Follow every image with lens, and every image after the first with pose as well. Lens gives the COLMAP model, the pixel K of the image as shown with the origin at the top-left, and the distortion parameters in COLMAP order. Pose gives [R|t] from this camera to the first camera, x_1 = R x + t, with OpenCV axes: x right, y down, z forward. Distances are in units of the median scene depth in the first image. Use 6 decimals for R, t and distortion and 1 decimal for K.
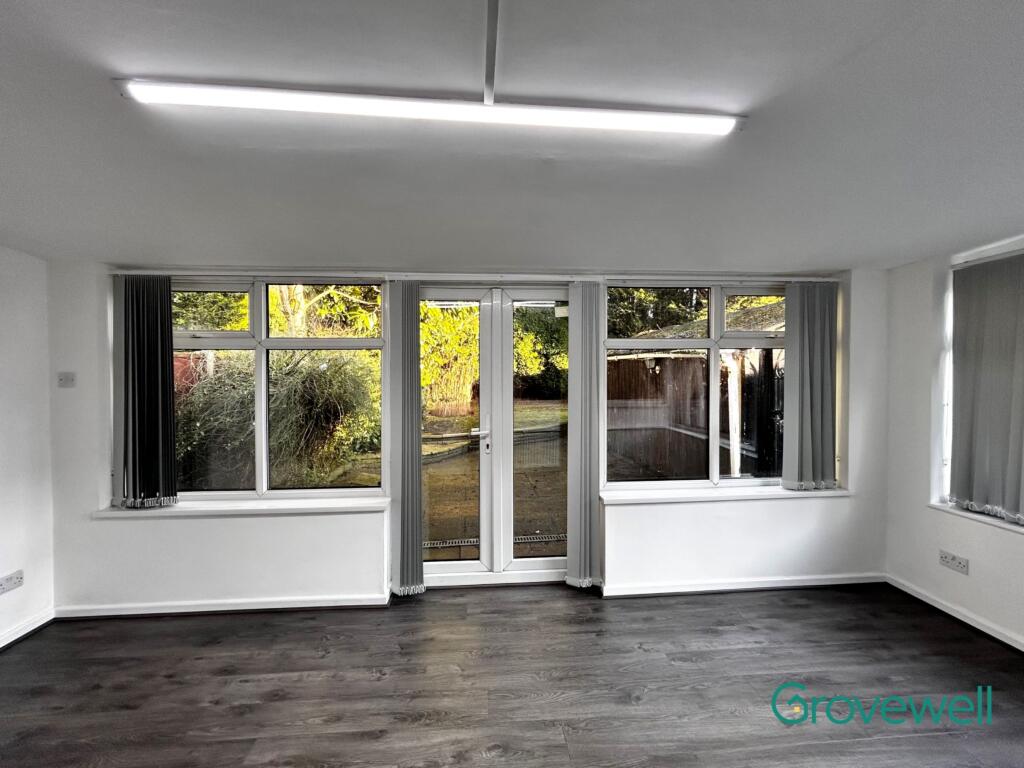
lens RADIAL K [[414.4, 0, 505.5], [0, 414.4, 381.9], [0, 0, 1]] dist [0.003270, 0.000313]
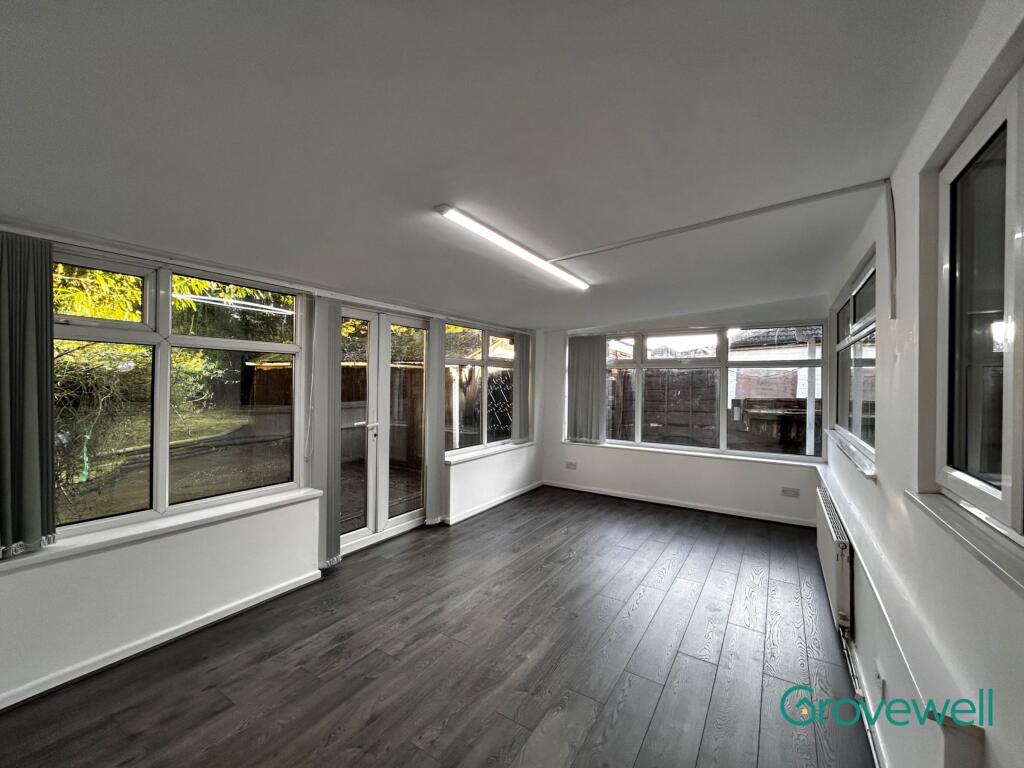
lens RADIAL K [[399.9, 0, 485.3], [0, 399.9, 384.8], [0, 0, 1]] dist [-0.000348, 0.005381]
pose [[0.652996, 0.007573, 0.757324, -0.850329], [-0.005215, 0.999971, -0.005502, 0.004152], [-0.757344, -0.000357, 0.653017, -0.073122]]
